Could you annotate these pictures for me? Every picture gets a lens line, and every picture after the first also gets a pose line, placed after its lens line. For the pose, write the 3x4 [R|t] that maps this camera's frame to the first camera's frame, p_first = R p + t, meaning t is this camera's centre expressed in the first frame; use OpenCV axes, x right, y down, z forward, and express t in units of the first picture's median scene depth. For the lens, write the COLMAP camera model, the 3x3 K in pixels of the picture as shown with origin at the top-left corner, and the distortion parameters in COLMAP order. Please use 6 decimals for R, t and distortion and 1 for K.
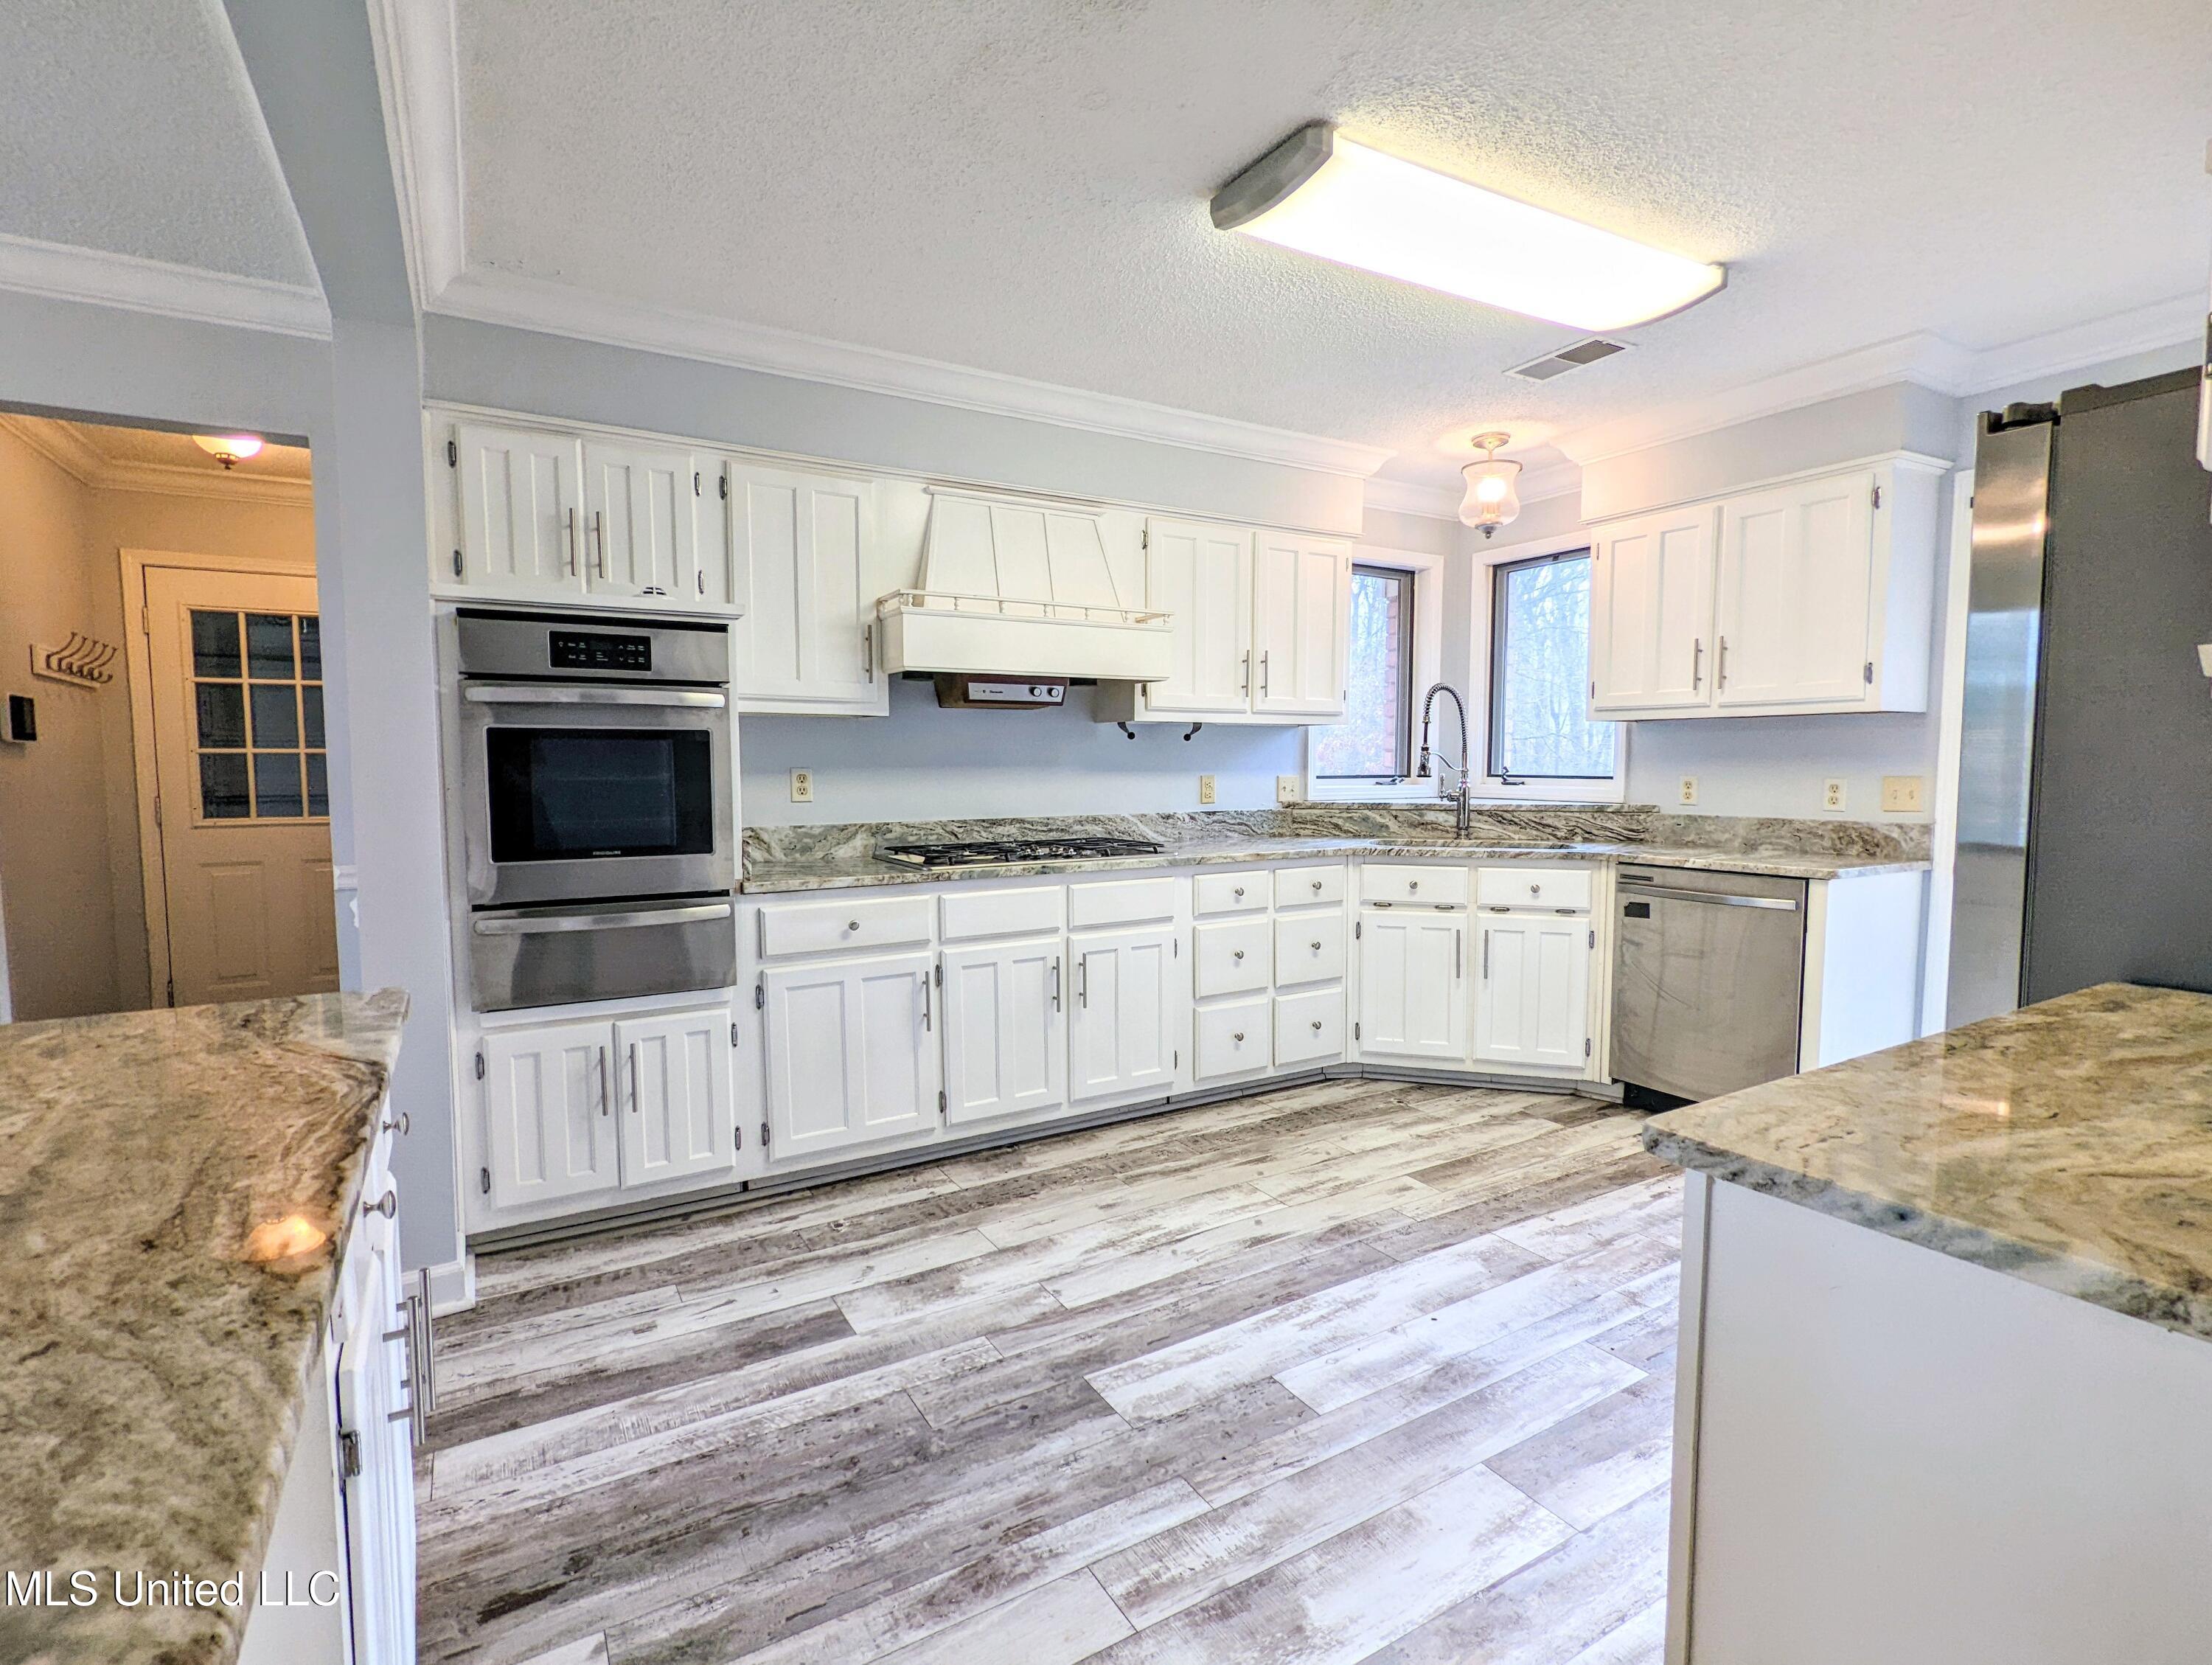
lens RADIAL K [[1050.1, 0, 1095.5], [0, 1050.1, 834.8], [0, 0, 1]] dist [0.005377, -0.003202]
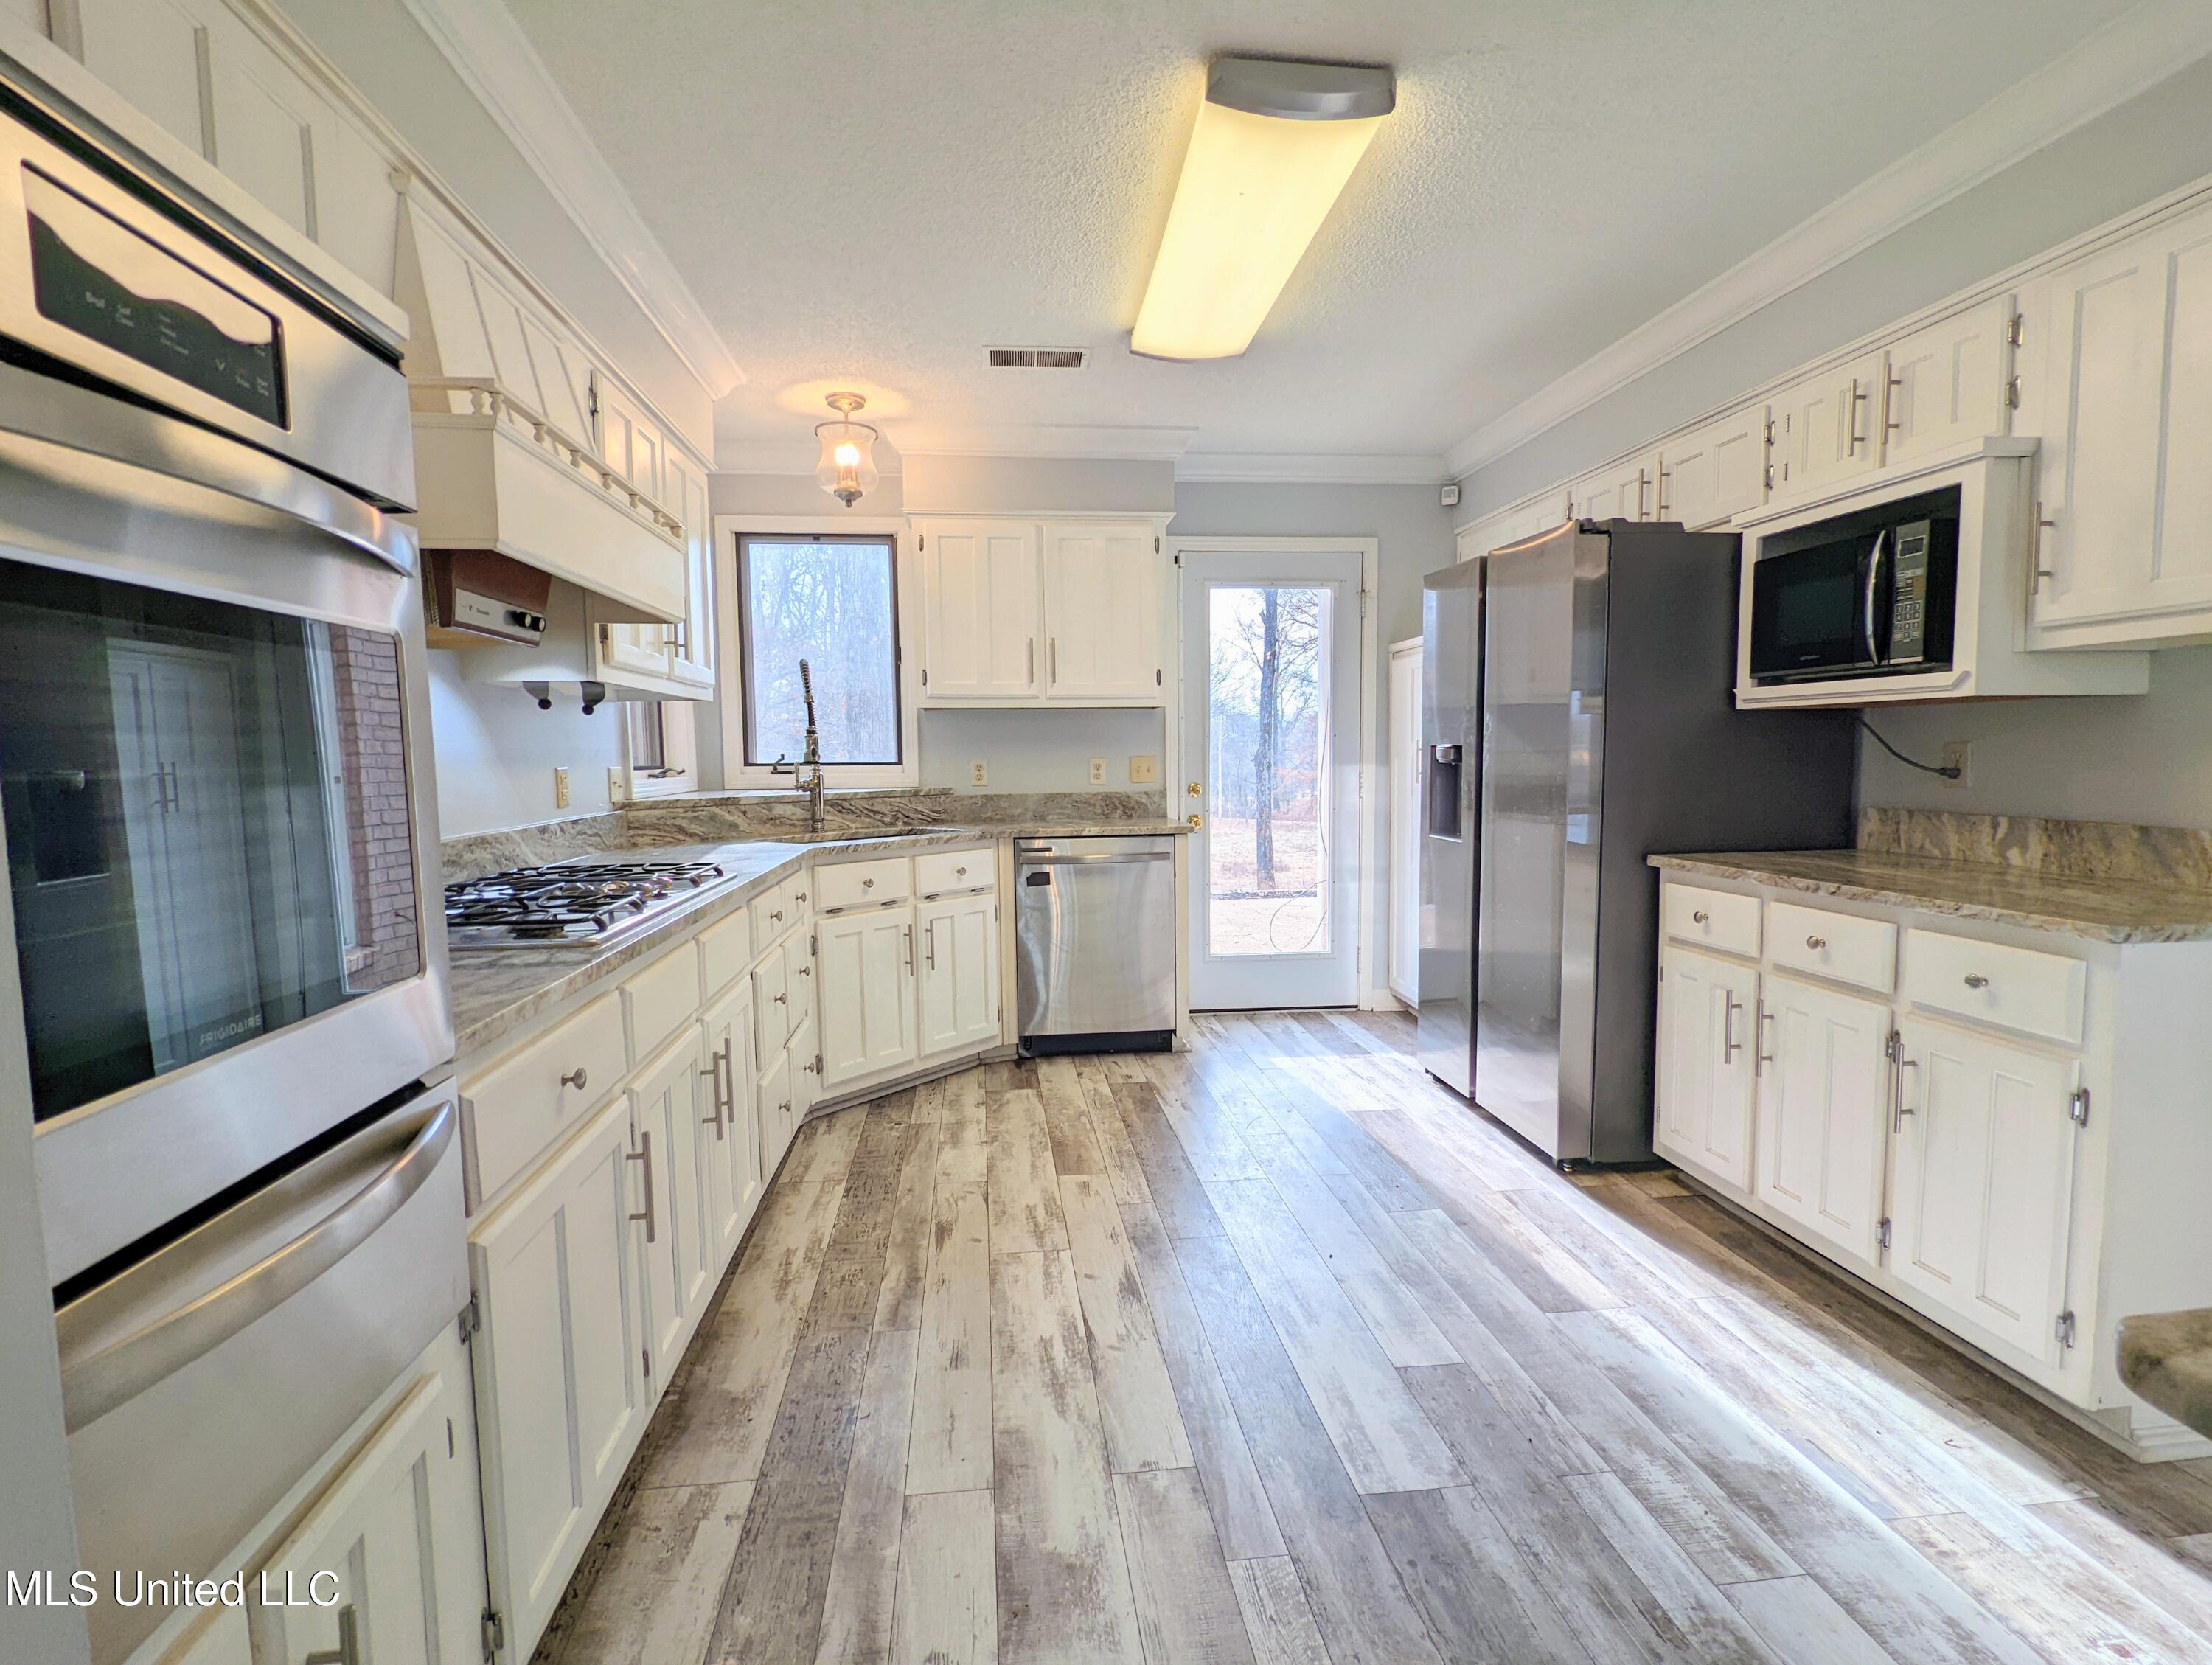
lens RADIAL K [[1050.1, 0, 1098.5], [0, 1050.1, 835.5], [0, 0, 1]] dist [0.005377, -0.003202]
pose [[0.407895, -0.075425, 0.909908, -0.464658], [0.075488, 0.995956, 0.048718, -0.023499], [-0.909903, 0.048816, 0.411939, 0.488537]]
